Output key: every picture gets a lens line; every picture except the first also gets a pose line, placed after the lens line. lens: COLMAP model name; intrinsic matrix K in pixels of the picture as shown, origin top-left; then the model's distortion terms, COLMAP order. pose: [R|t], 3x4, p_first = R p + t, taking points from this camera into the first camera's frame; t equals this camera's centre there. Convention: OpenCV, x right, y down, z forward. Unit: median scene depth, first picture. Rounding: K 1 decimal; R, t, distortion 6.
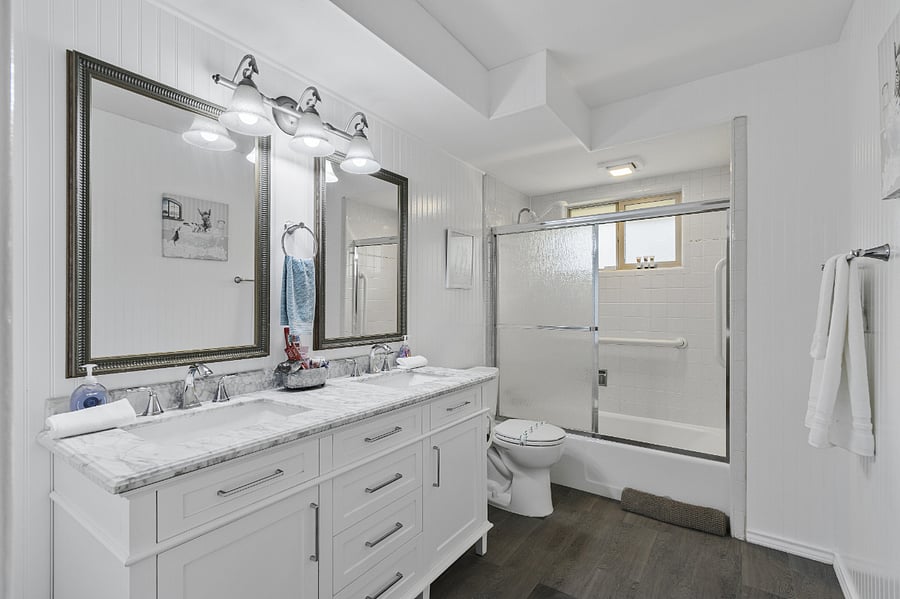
lens RADIAL K [[413.3, 0, 449.3], [0, 413.3, 299.8], [0, 0, 1]] dist [0.003906, 0.000436]
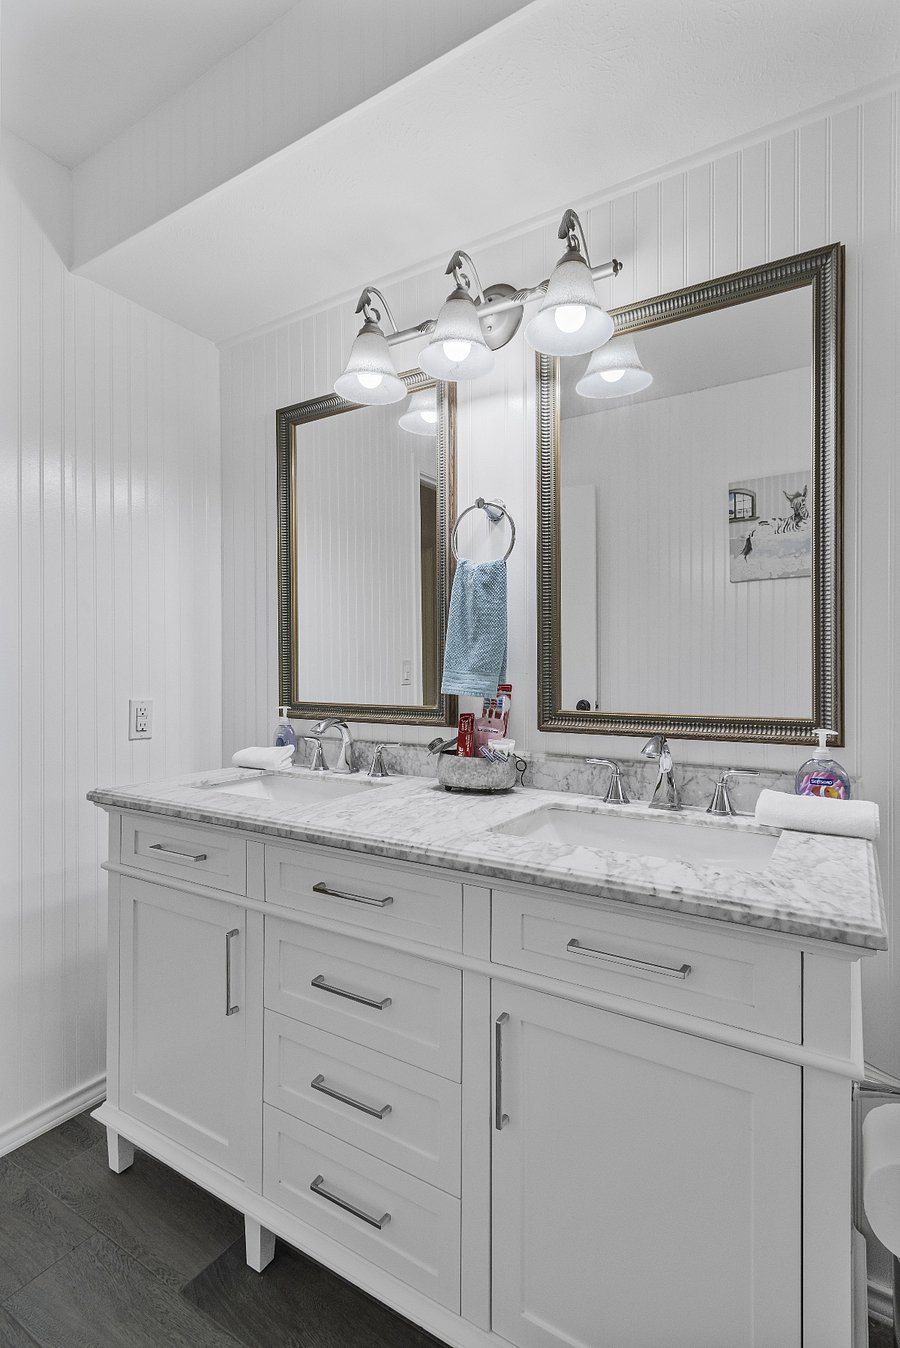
lens RADIAL K [[619.1, 0, 450.1], [0, 619.1, 684.3], [0, 0, 1]] dist [0.003906, 0.000436]
pose [[0.051279, 0.028612, -0.998274, 0.339799], [0.012399, 0.999494, 0.029284, 0.029512], [0.998607, -0.013879, 0.050898, 0.634407]]
